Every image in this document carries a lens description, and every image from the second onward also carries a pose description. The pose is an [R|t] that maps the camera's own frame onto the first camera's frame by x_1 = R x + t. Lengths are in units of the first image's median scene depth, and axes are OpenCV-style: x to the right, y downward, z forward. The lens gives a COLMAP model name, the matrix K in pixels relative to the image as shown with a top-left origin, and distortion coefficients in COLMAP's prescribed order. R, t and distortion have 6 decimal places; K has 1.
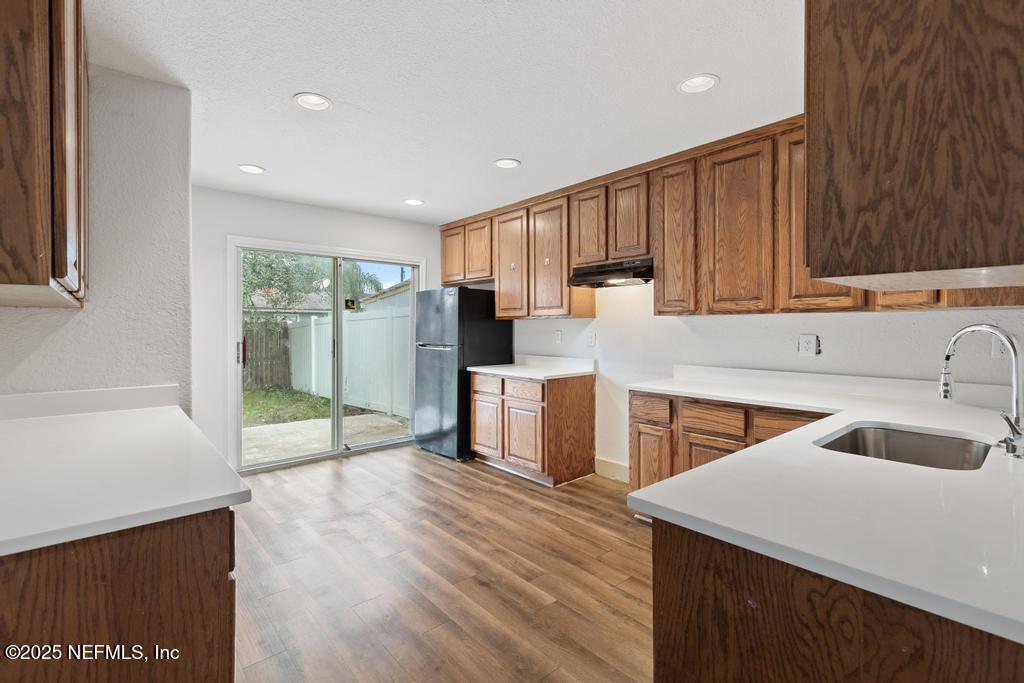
lens RADIAL K [[465.4, 0, 511.0], [0, 465.4, 329.2], [0, 0, 1]] dist [0.002399, 0.000144]
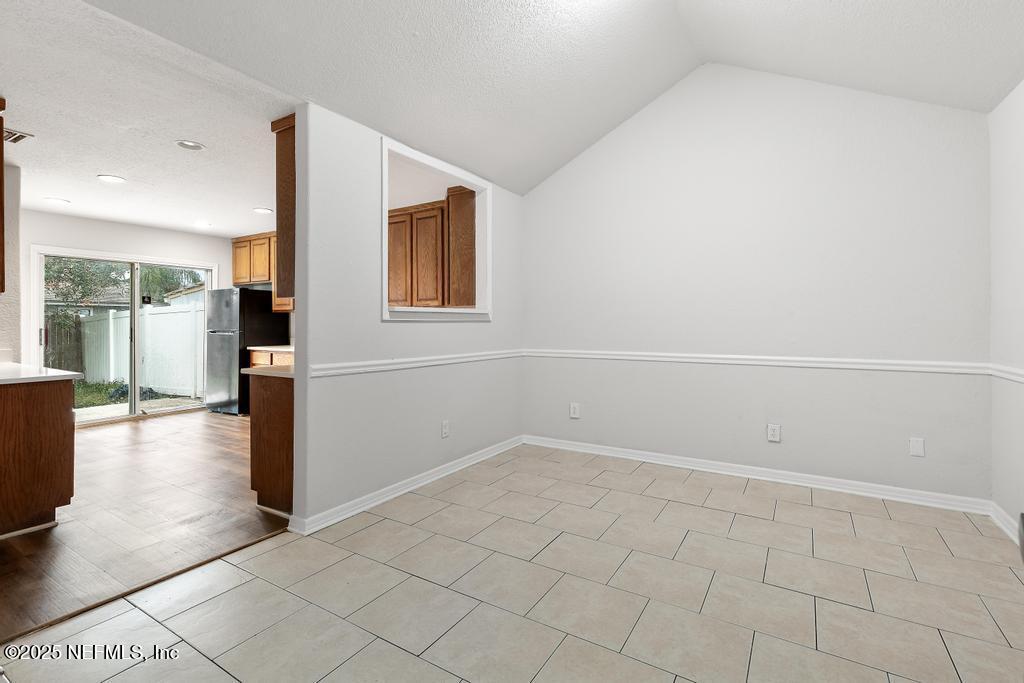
lens RADIAL K [[475.4, 0, 511.4], [0, 475.4, 324.5], [0, 0, 1]] dist [0.002040, 0.000088]
pose [[0.956119, -0.002082, 0.292972, 0.271668], [0.002899, 0.999993, -0.002357, 0.023999], [-0.292965, 0.003103, 0.956118, -0.642171]]
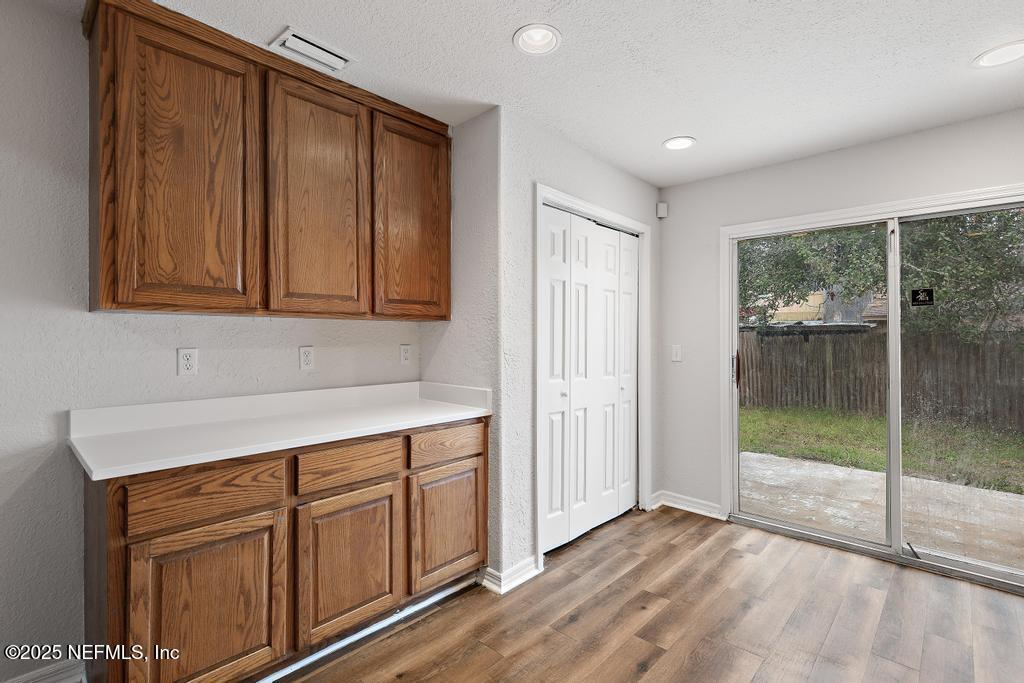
lens RADIAL K [[477.5, 0, 512.0], [0, 477.5, 341.5], [0, 0, 1]] dist [0.010941, 0.000014]
pose [[0.105338, 0.007249, -0.994410, 0.219214], [-0.009224, 0.999938, 0.006312, 0.001158], [0.994394, 0.008508, 0.105399, 0.542566]]
